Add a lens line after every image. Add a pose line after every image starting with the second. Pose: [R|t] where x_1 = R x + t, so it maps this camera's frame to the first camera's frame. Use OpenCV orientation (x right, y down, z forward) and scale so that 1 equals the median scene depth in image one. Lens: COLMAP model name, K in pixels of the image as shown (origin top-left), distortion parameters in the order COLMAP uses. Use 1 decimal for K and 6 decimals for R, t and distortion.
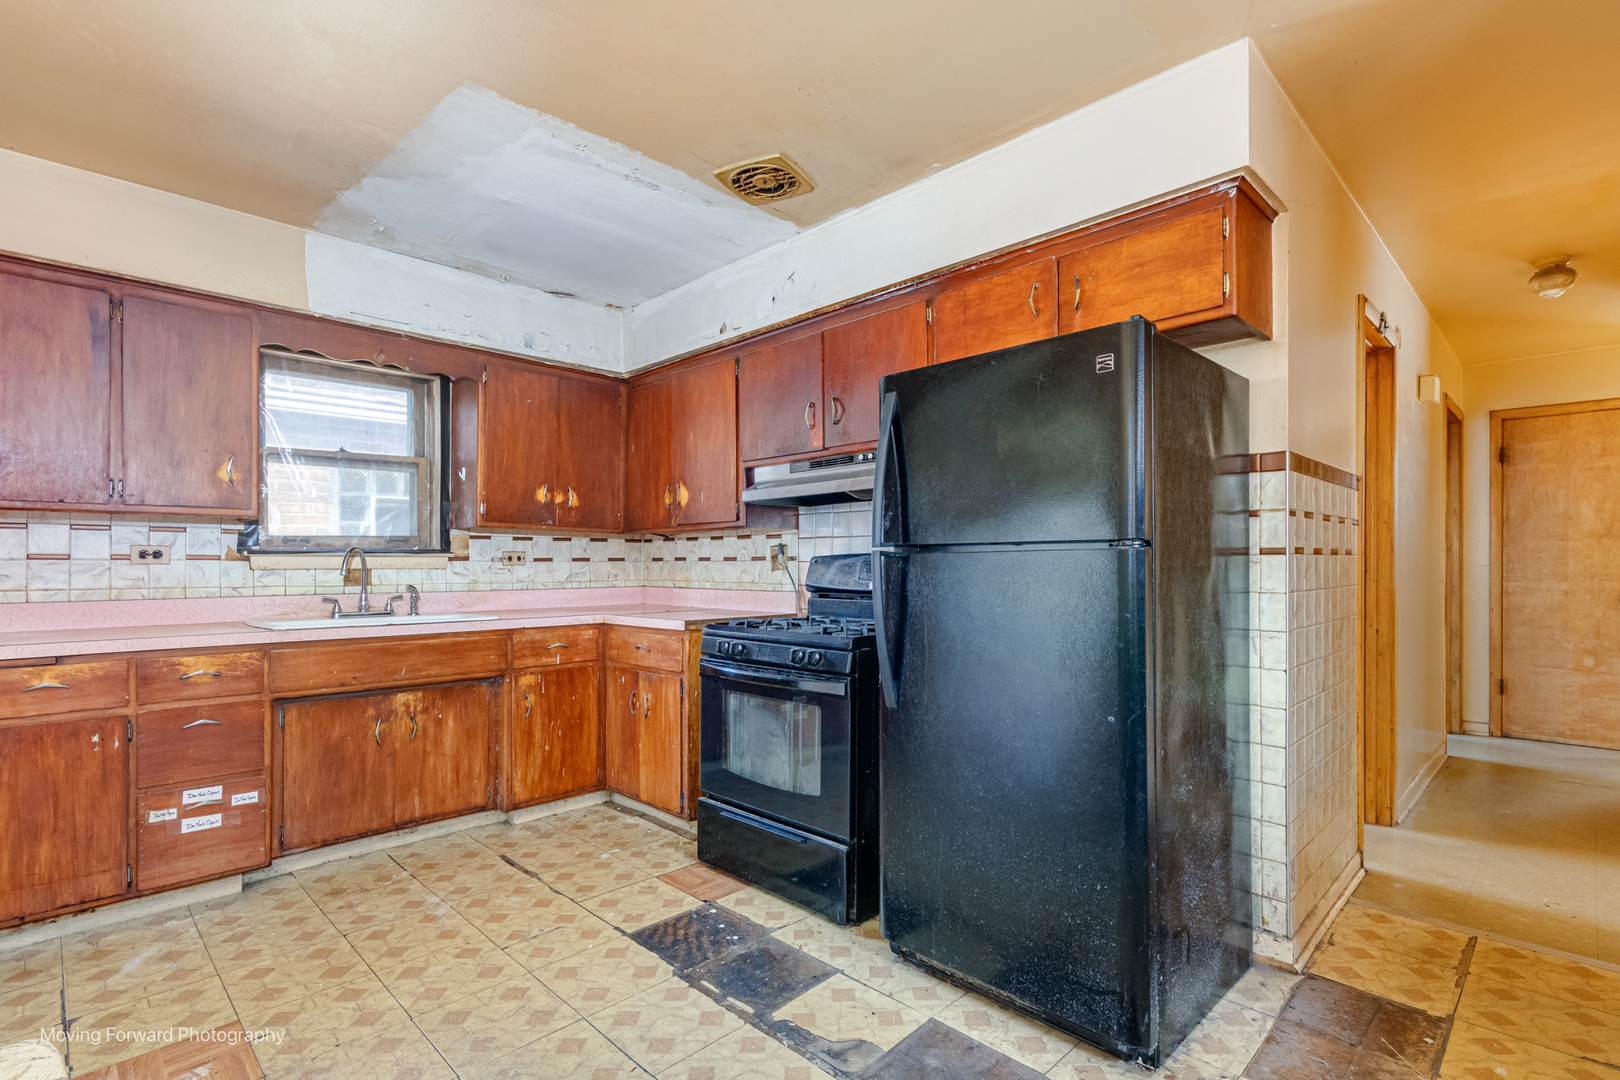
lens RADIAL K [[756.8, 0, 809.5], [0, 756.8, 573.7], [0, 0, 1]] dist [0.004371, 0.000324]
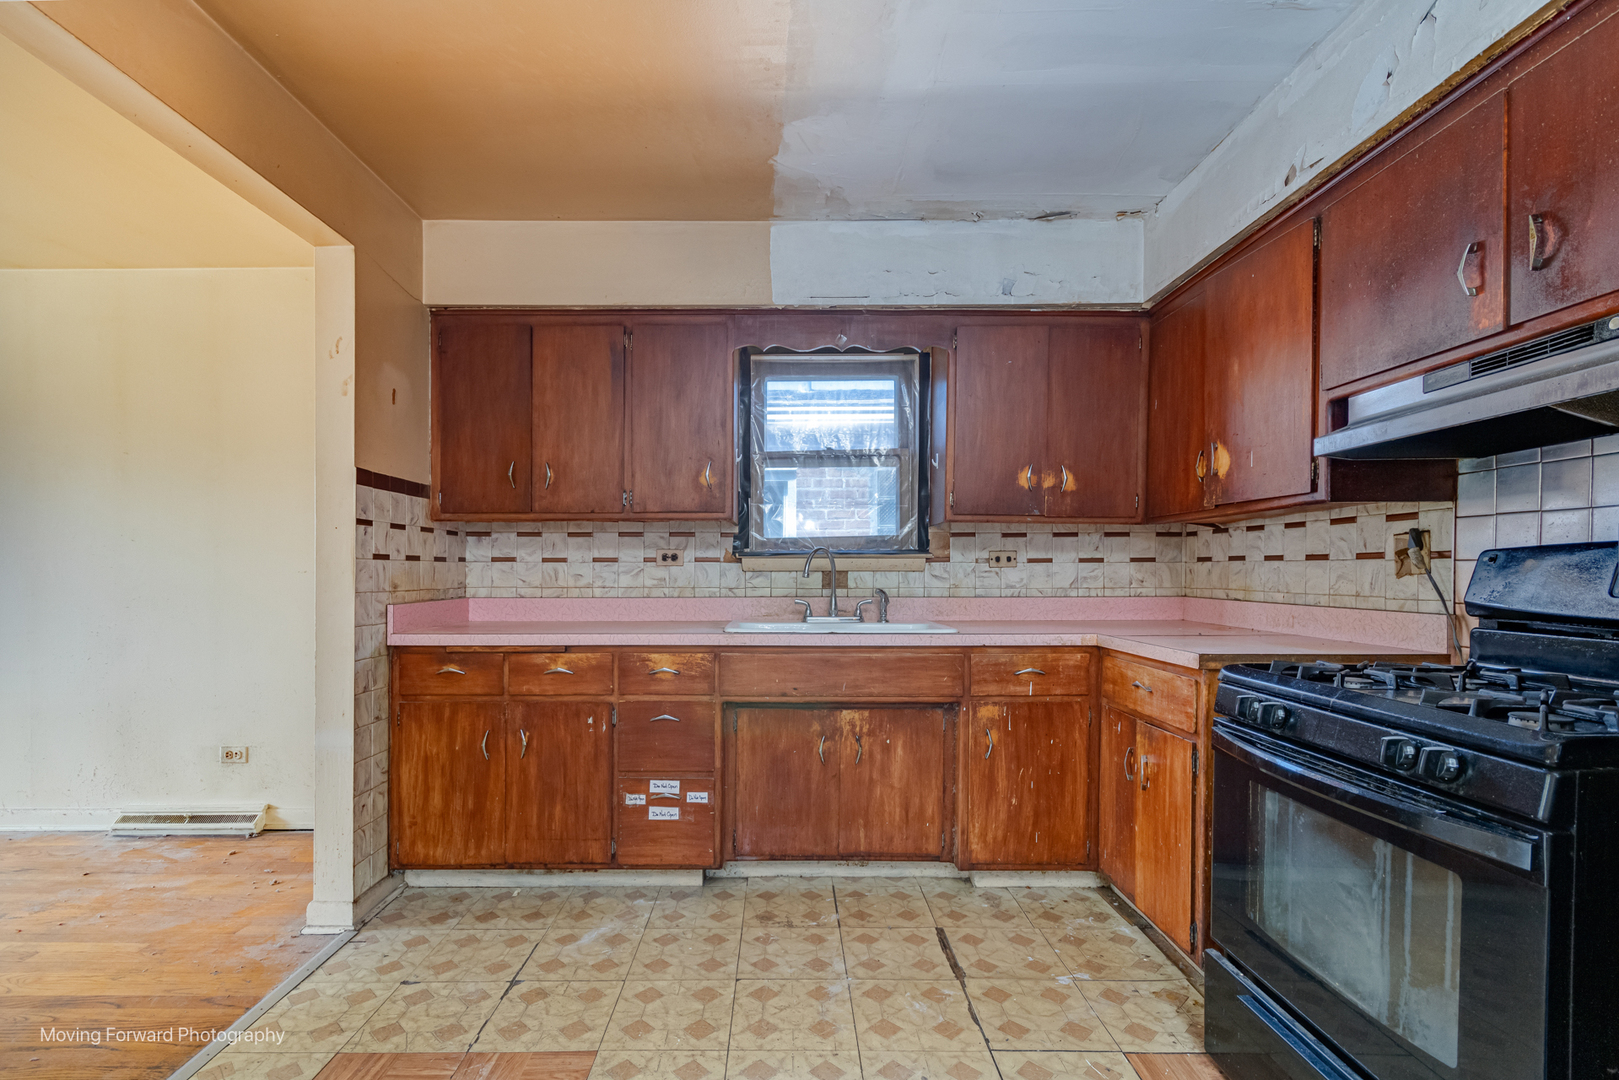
lens RADIAL K [[756.3, 0, 782.5], [0, 756.3, 582.0], [0, 0, 1]] dist [0.004371, 0.000324]
pose [[0.701601, 0.013515, -0.712442, 0.044321], [-0.008998, 0.999908, 0.010107, -0.001552], [0.712513, -0.000680, 0.701658, 0.332481]]
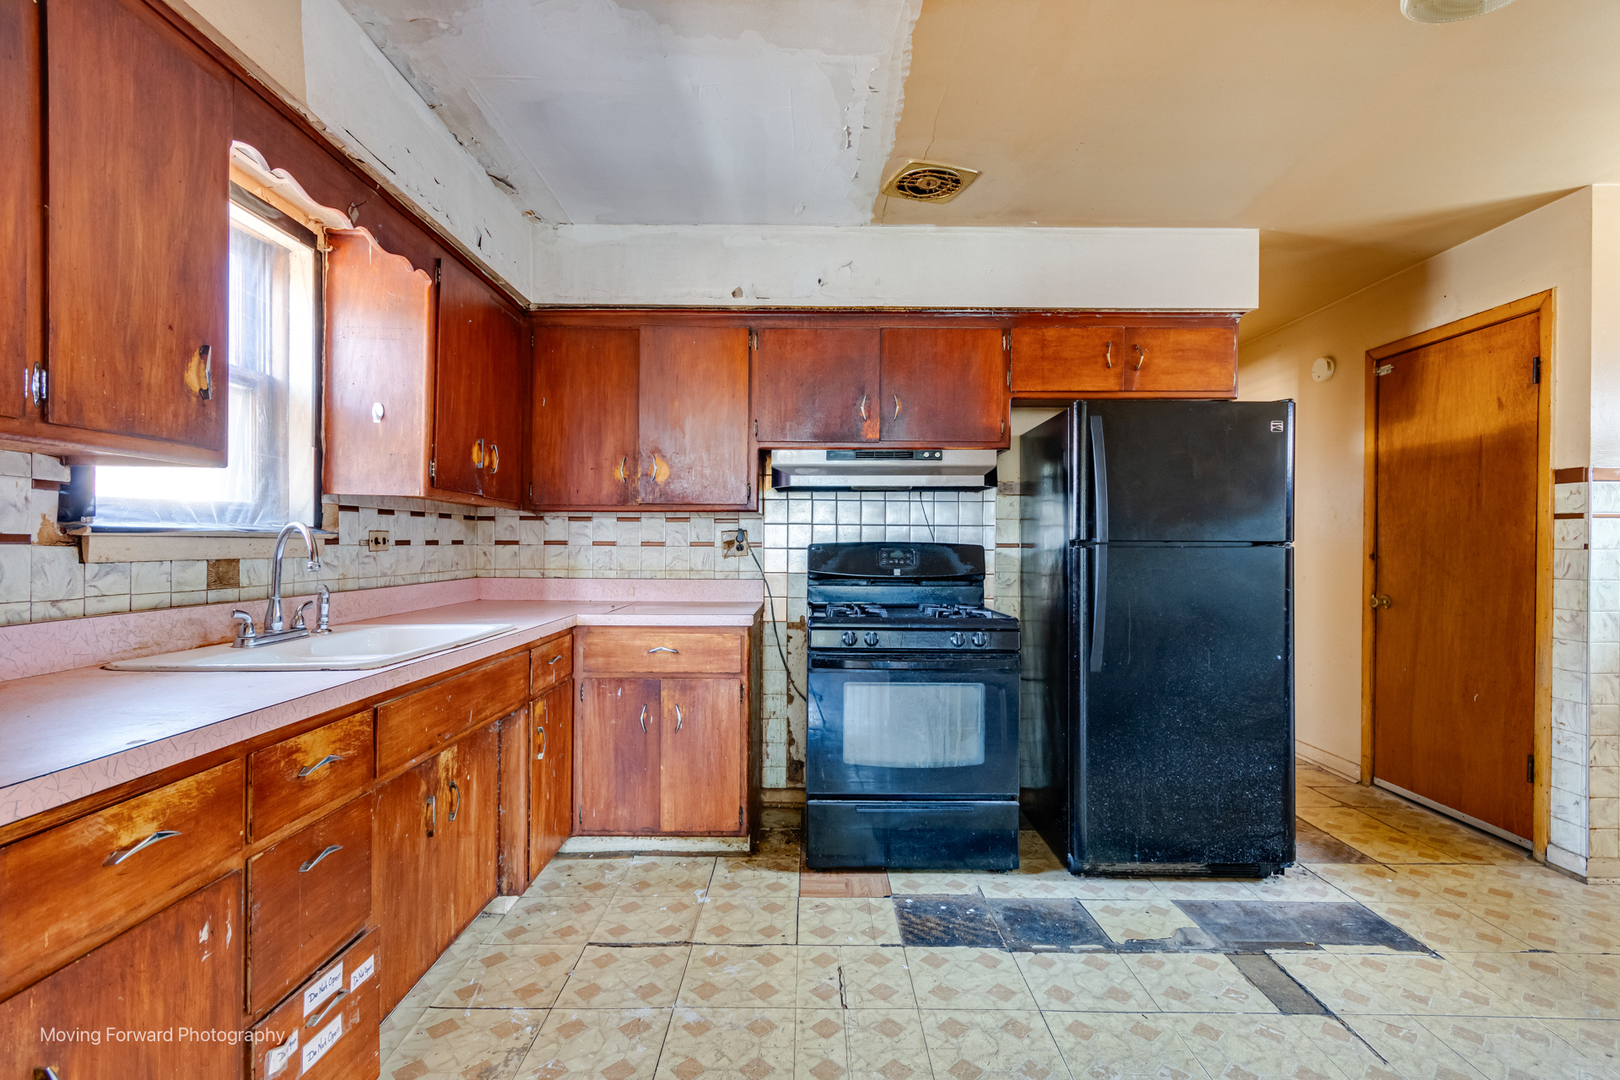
lens RADIAL K [[756.8, 0, 822.3], [0, 756.8, 559.3], [0, 0, 1]] dist [0.004371, 0.000324]
pose [[0.712818, -0.006531, 0.701319, -0.792974], [0.000238, 0.999959, 0.009071, -0.013158], [-0.701349, -0.006299, 0.712790, 0.323495]]
